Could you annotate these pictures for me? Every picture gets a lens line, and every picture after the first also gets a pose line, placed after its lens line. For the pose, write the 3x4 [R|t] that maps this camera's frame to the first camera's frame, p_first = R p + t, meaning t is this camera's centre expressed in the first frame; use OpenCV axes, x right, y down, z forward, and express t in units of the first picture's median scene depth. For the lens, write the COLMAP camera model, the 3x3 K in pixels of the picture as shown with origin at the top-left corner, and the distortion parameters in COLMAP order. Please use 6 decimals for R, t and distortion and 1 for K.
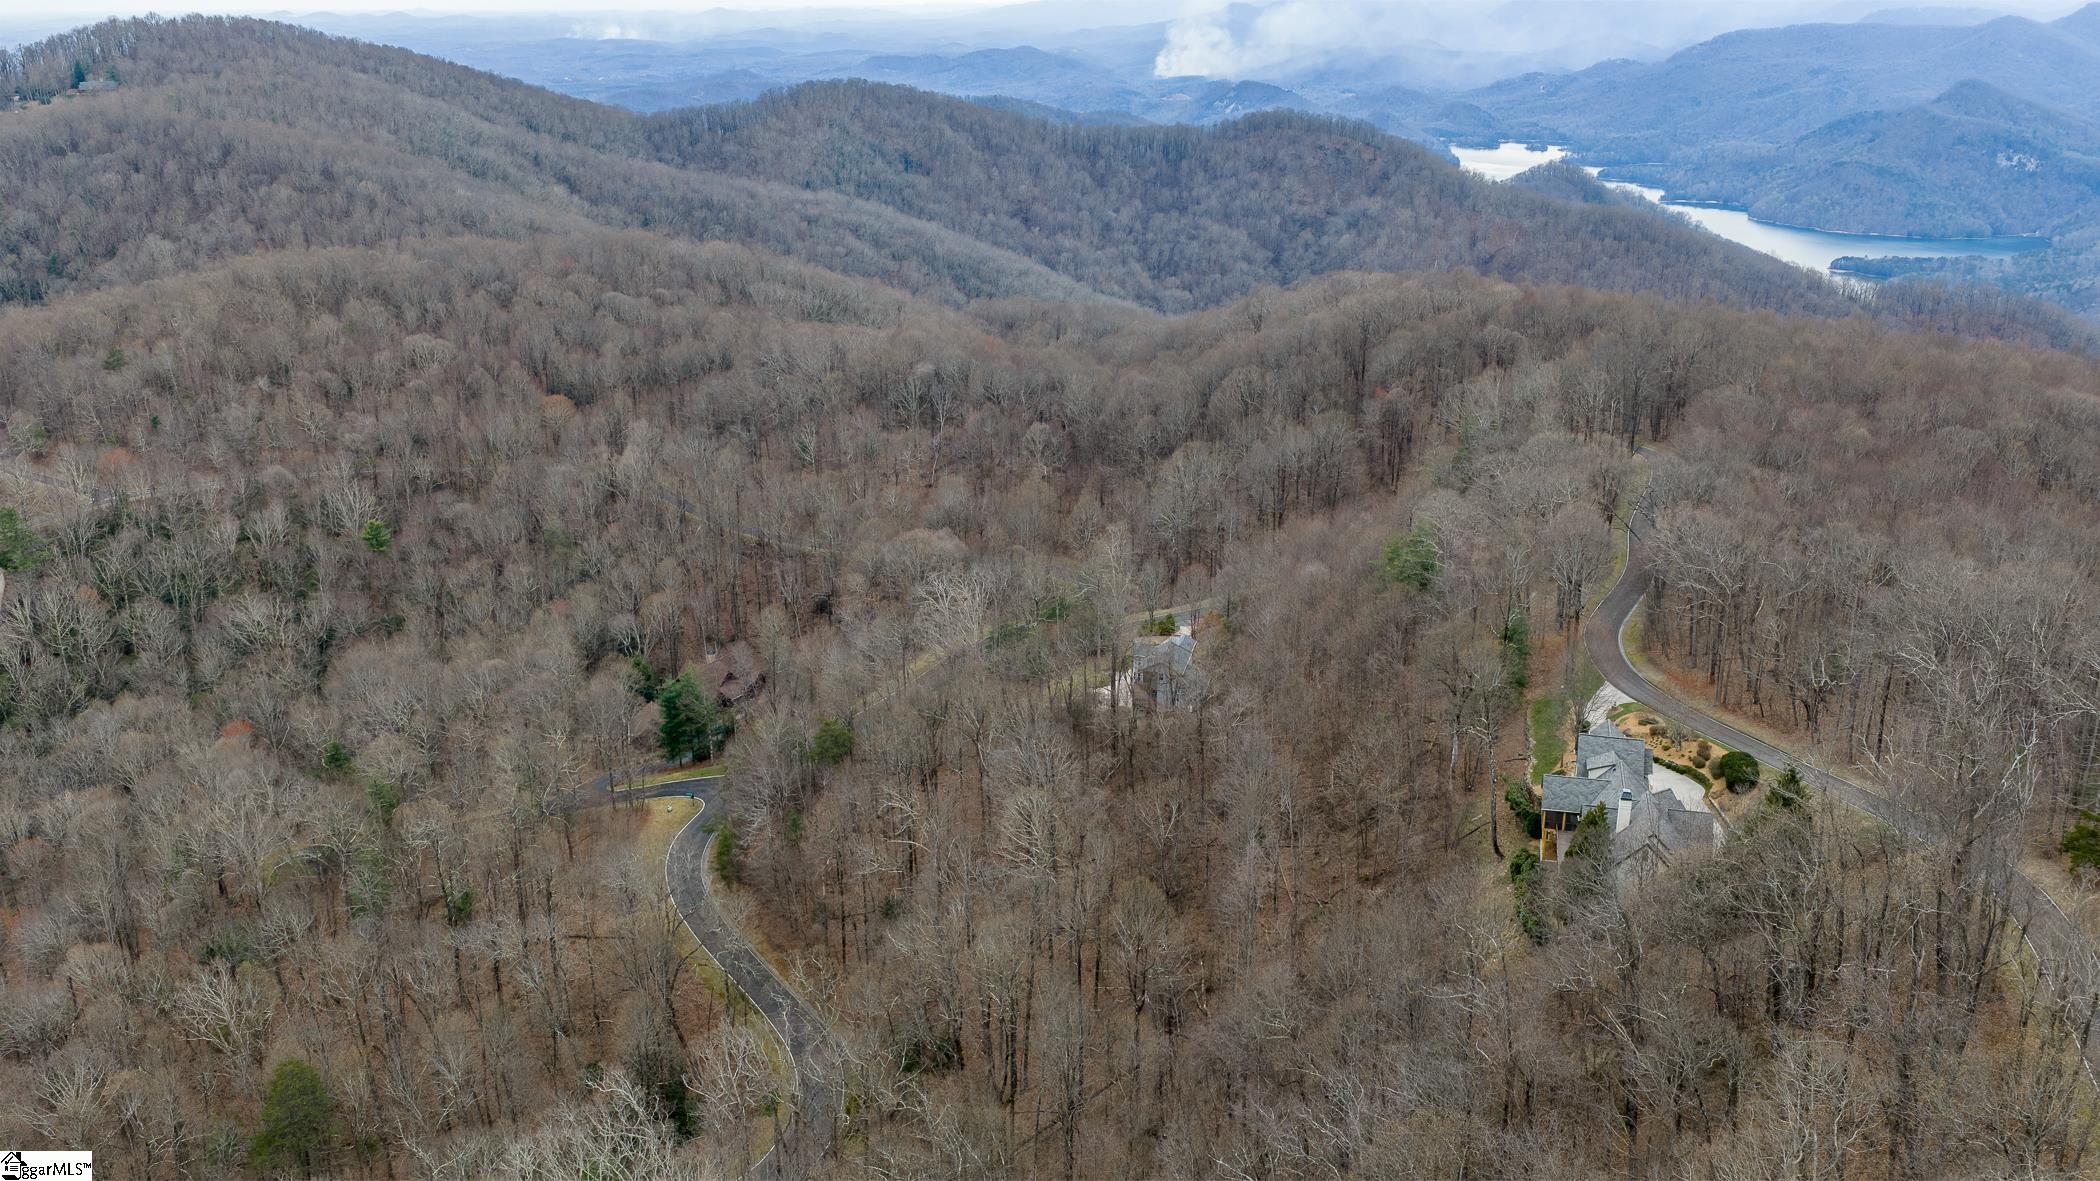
lens RADIAL K [[1713.9, 0, 1046.3], [0, 1713.9, 597.0], [0, 0, 1]] dist [0.025961, -0.056328]
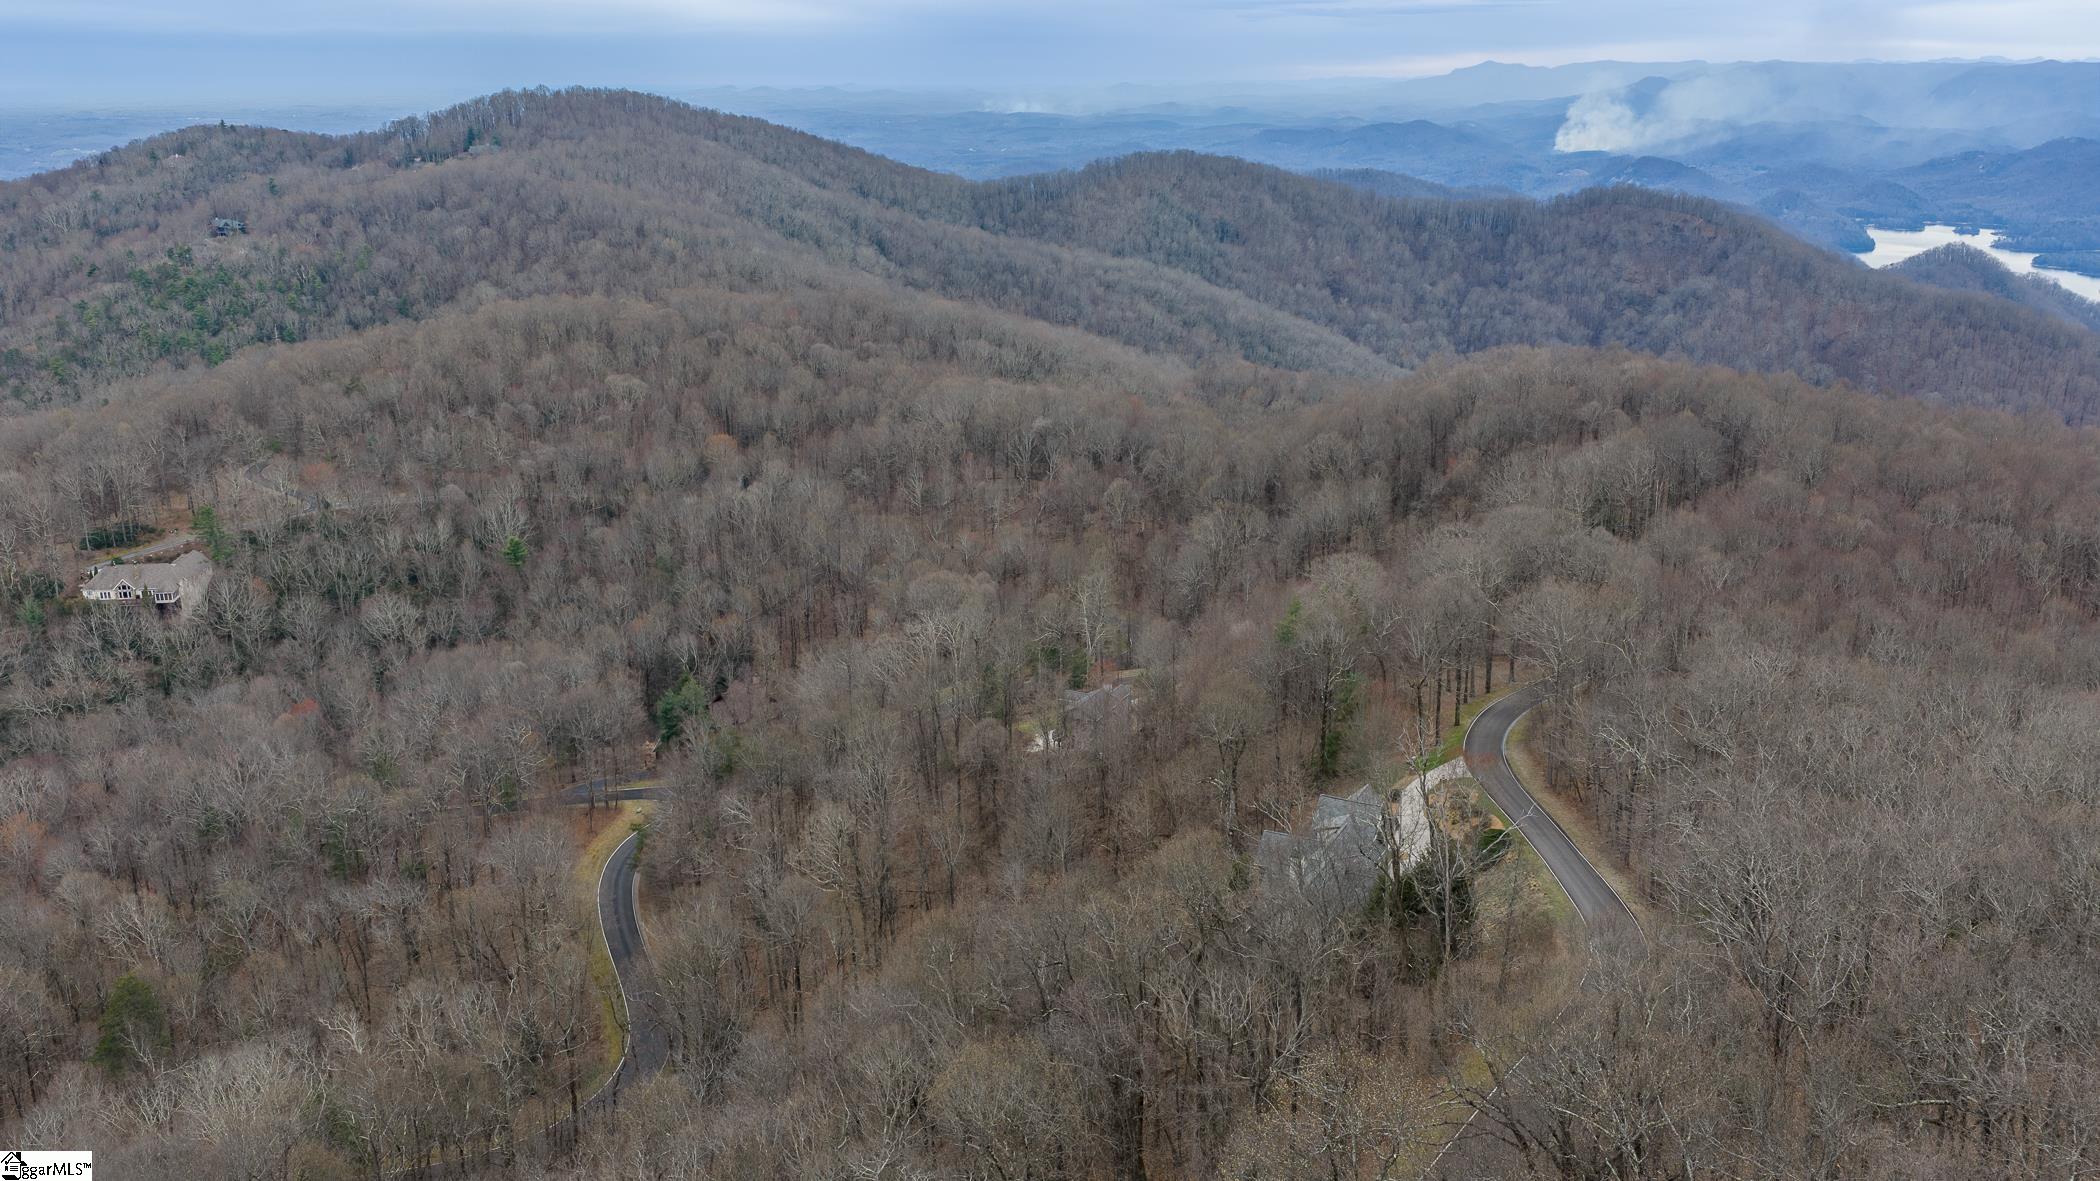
lens RADIAL K [[1713.9, 0, 1040.9], [0, 1713.9, 597.7], [0, 0, 1]] dist [0.025961, -0.056328]
pose [[0.974855, 0.063460, -0.213614, 0.048450], [-0.071726, 0.996937, -0.031164, 0.001198], [0.210982, 0.045703, 0.976421, -0.001011]]
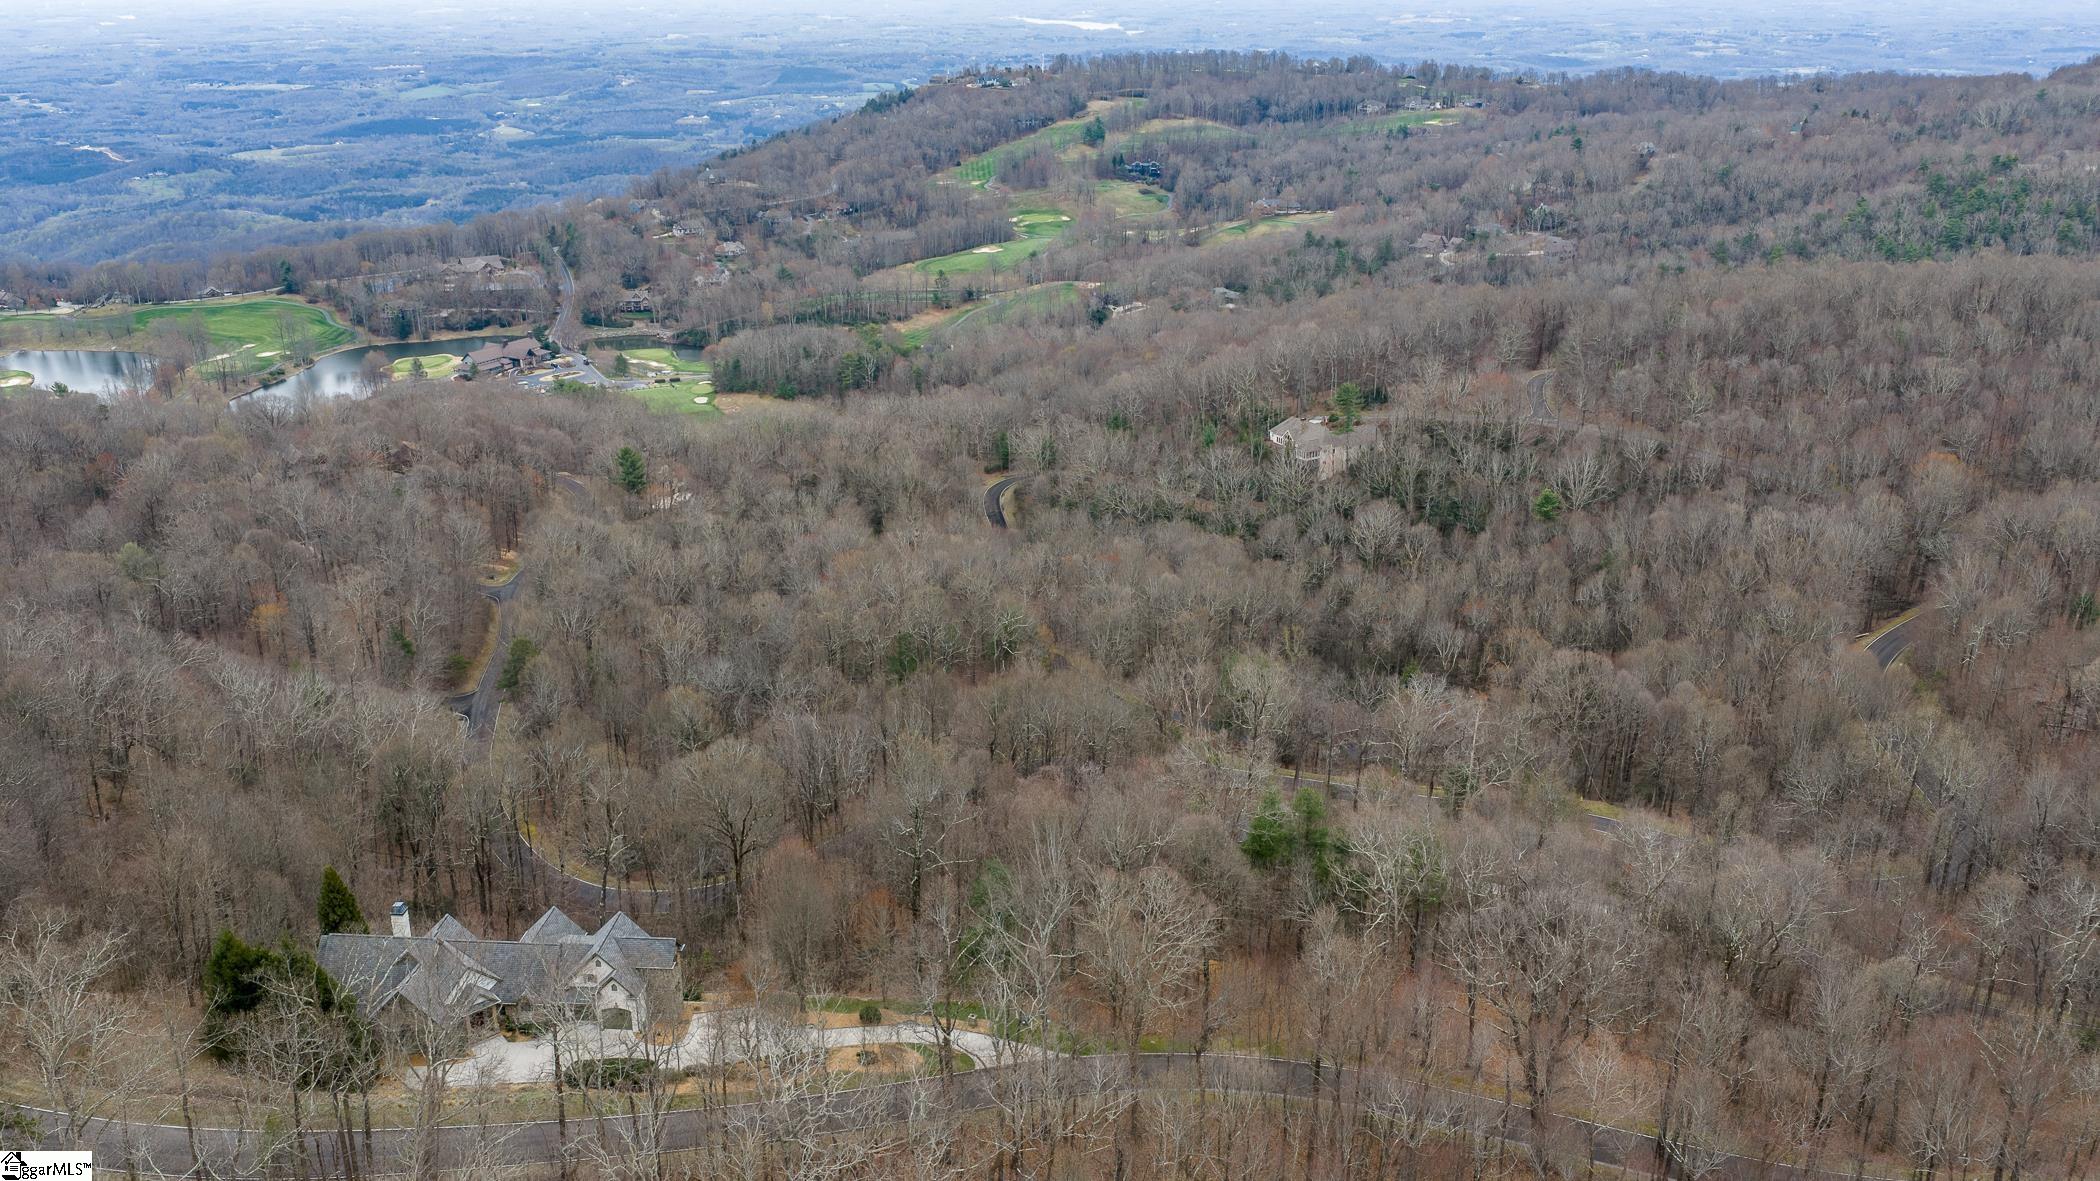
lens RADIAL K [[1713.9, 0, 1052.8], [0, 1713.9, 598.4], [0, 0, 1]] dist [0.025961, -0.056328]
pose [[0.187860, 0.344531, -0.919786, 0.141495], [-0.324123, 0.905746, 0.273072, -0.046226], [0.927174, 0.246825, 0.281824, 0.123027]]
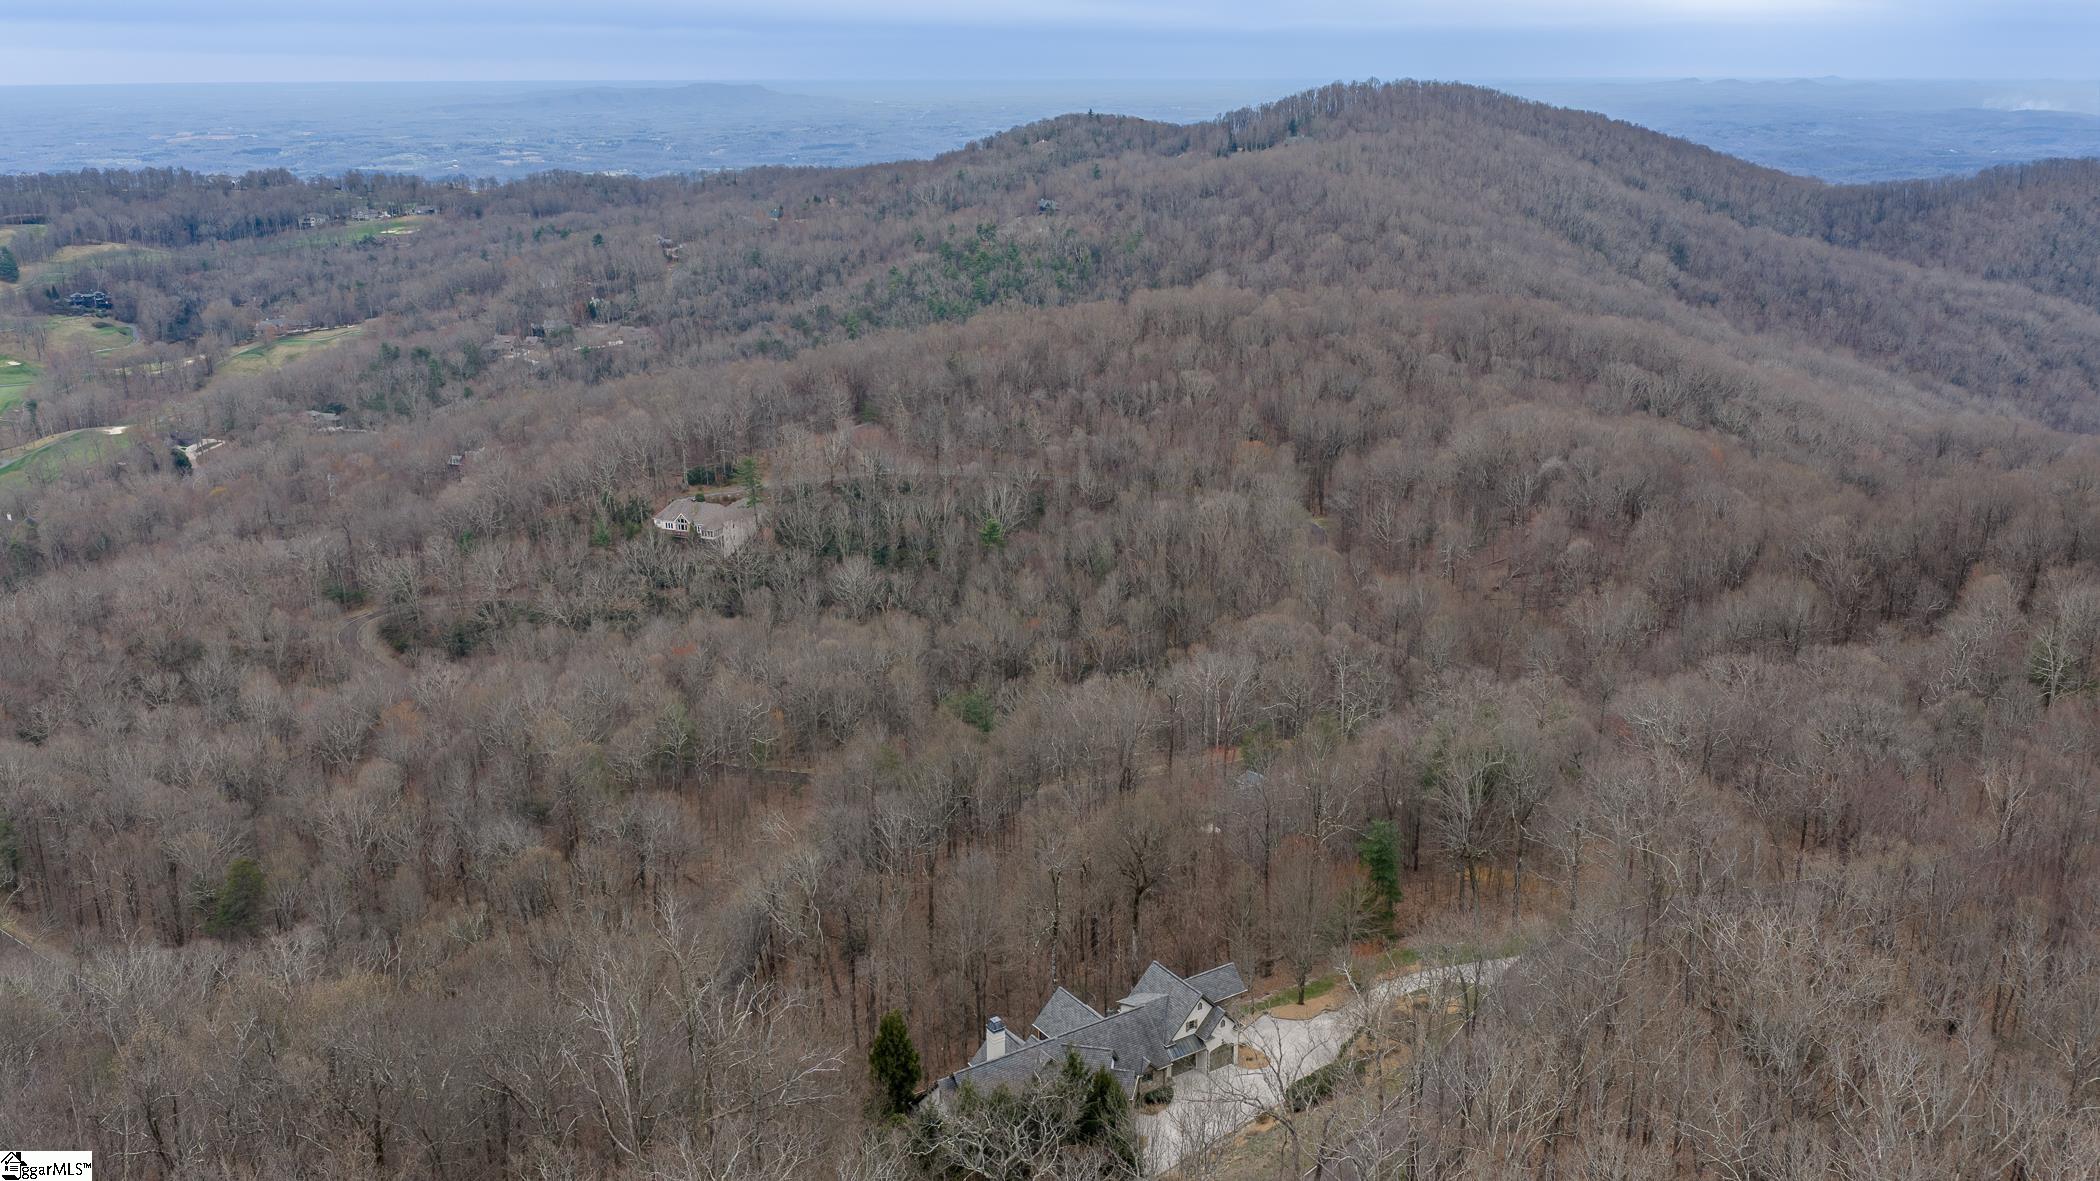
lens RADIAL K [[1713.9, 0, 1054.1], [0, 1713.9, 596.2], [0, 0, 1]] dist [0.025961, -0.056328]
pose [[0.741106, 0.195603, -0.642263, 0.101935], [-0.218748, 0.974768, 0.044455, -0.014914], [0.634753, 0.107548, 0.765194, 0.046133]]
